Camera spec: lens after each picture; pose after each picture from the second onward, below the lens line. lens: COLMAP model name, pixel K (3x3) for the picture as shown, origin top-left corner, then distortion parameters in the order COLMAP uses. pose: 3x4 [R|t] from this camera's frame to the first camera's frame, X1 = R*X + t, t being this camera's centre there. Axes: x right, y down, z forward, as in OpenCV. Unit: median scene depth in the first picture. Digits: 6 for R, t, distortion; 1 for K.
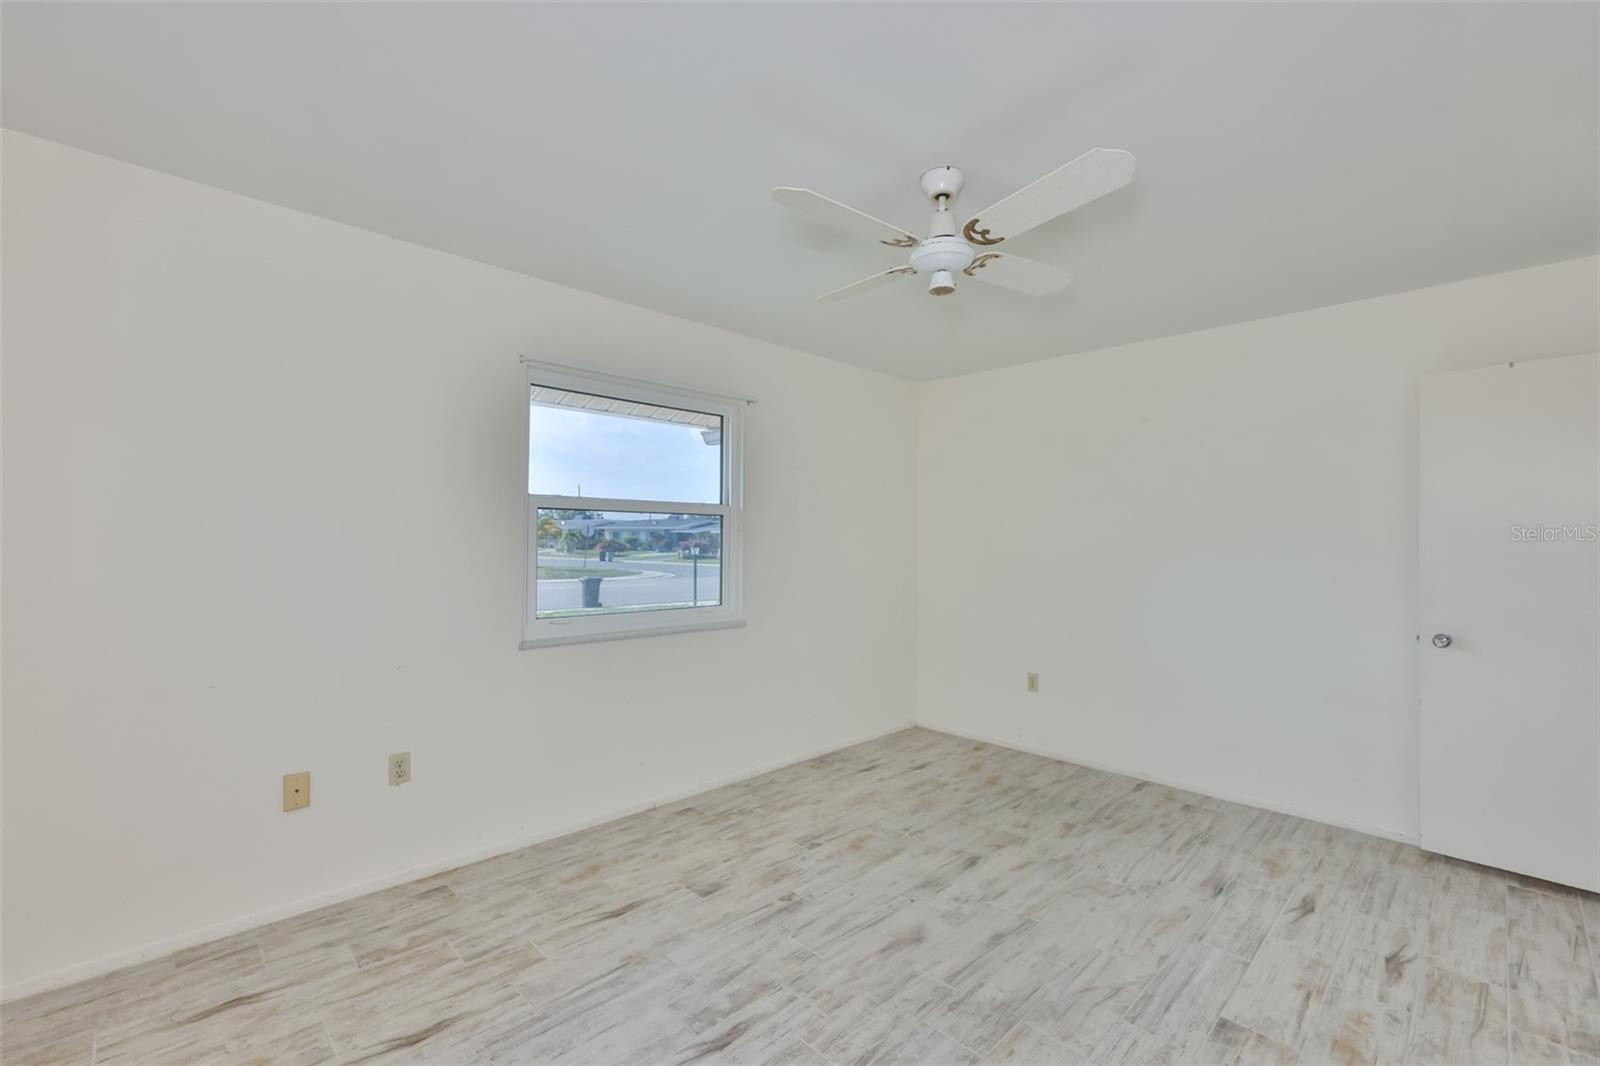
lens RADIAL K [[686.0, 0, 795.0], [0, 686.0, 535.1], [0, 0, 1]] dist [-0.000442, -0.000519]
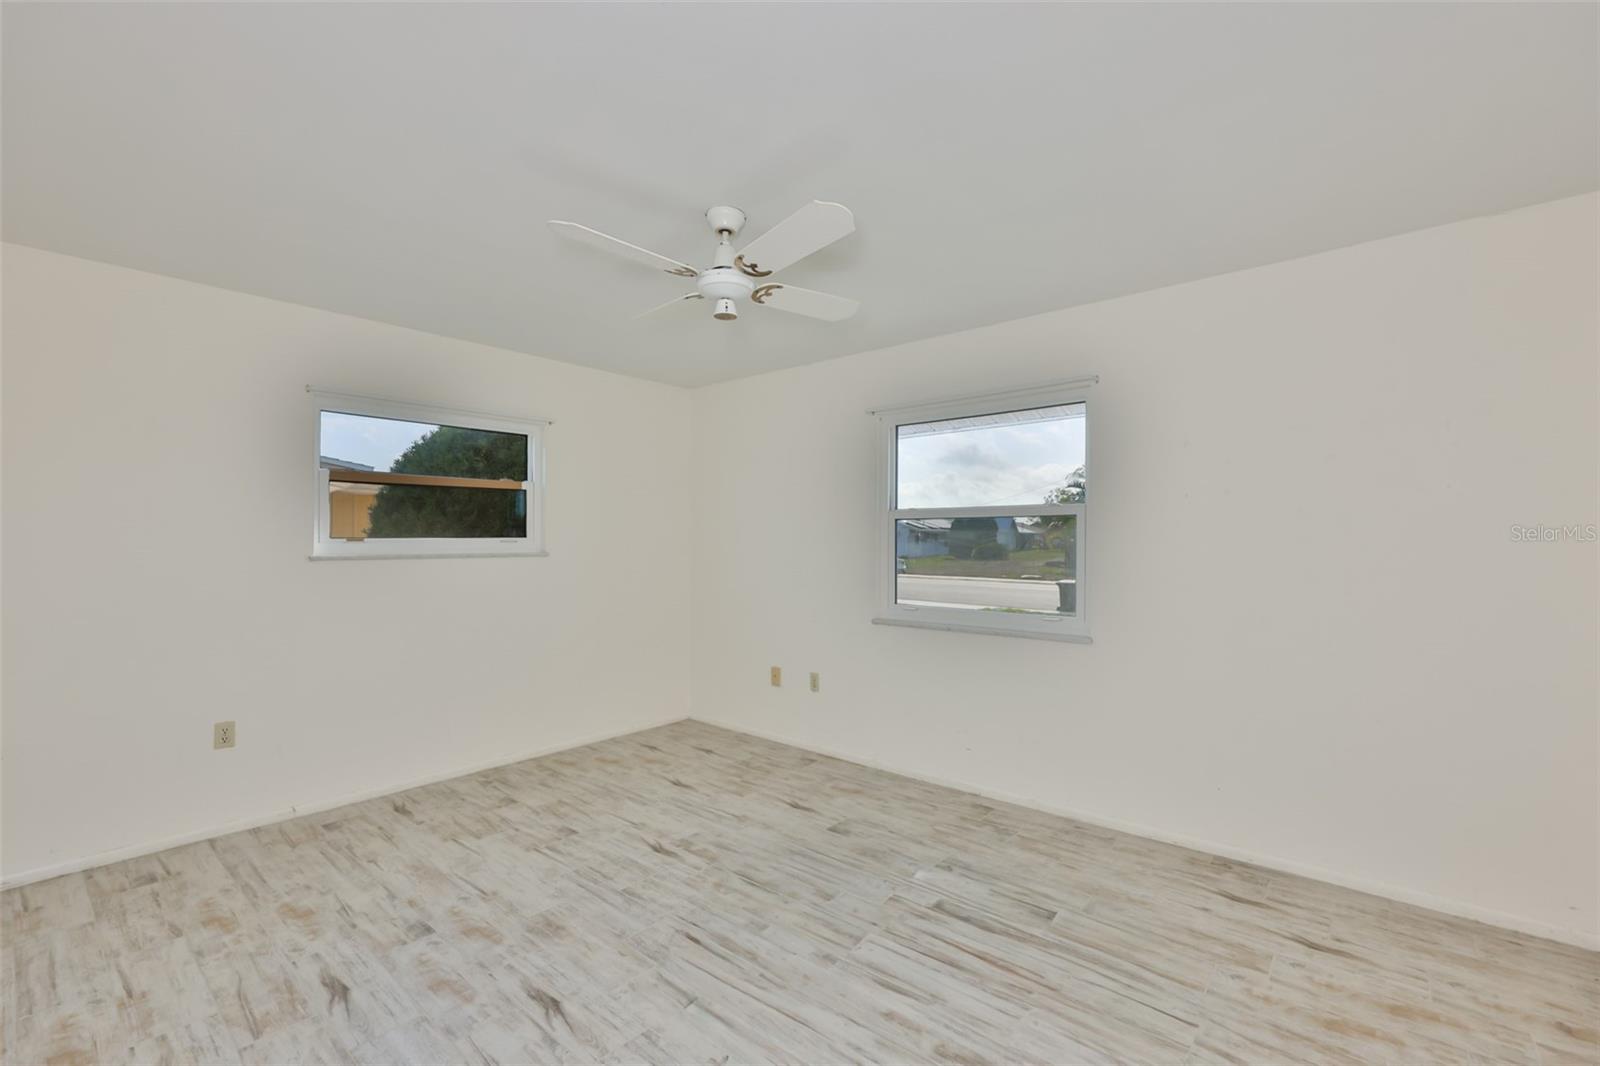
lens RADIAL K [[686.0, 0, 801.0], [0, 686.0, 545.0], [0, 0, 1]] dist [-0.000442, -0.000519]
pose [[0.091942, -0.004117, -0.995756, 0.925164], [0.009349, 0.999951, -0.003271, 0.014698], [0.995721, -0.009009, 0.091975, 0.711428]]
